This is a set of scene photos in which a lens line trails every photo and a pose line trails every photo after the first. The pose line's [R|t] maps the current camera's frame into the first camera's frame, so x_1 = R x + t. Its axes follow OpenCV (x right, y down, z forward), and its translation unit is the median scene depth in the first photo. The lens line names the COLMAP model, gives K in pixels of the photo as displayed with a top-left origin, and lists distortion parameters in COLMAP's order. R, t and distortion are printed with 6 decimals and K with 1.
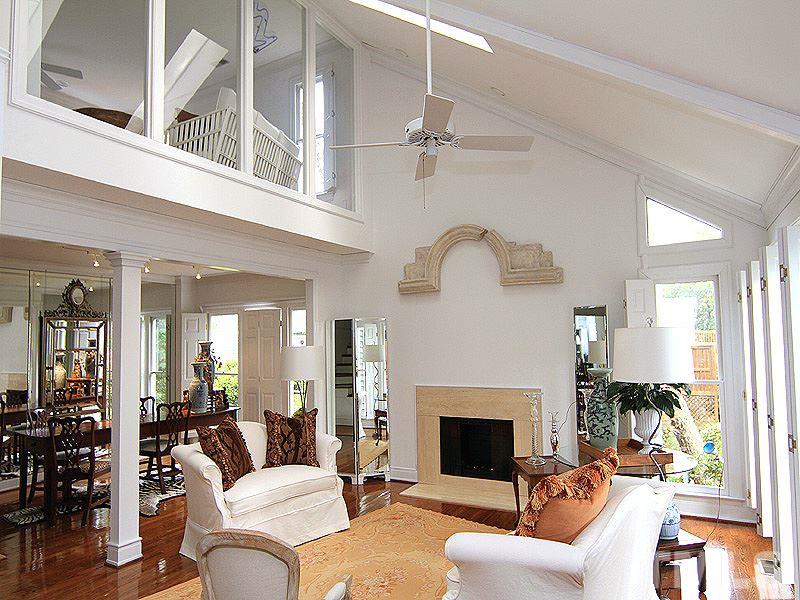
lens RADIAL K [[513.4, 0, 397.8], [0, 513.4, 312.5], [0, 0, 1]] dist [-0.008890, -0.001279]
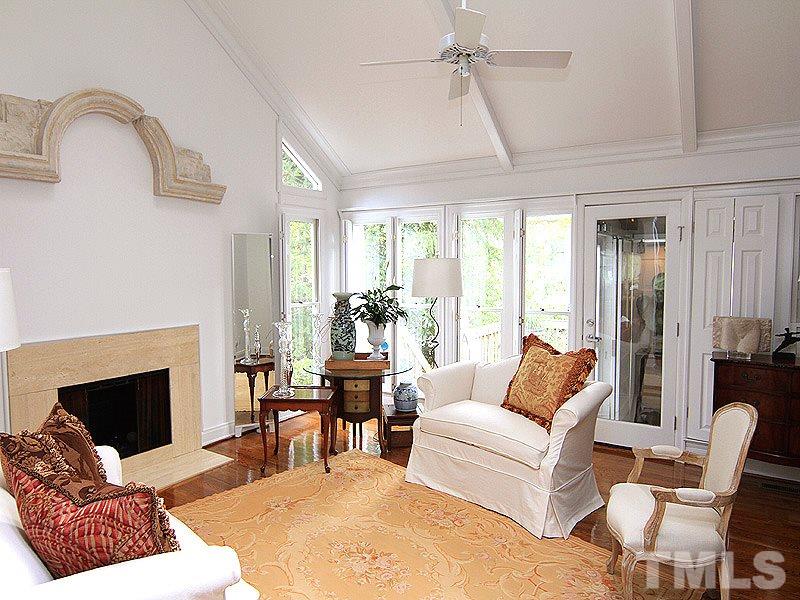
lens RADIAL K [[513.4, 0, 397.8], [0, 513.4, 312.5], [0, 0, 1]] dist [-0.008890, -0.001279]
pose [[0.083898, -0.061305, 0.994587, -0.455507], [-0.055256, 0.996284, 0.066071, 0.043834], [-0.994941, -0.060500, 0.080199, 0.502168]]
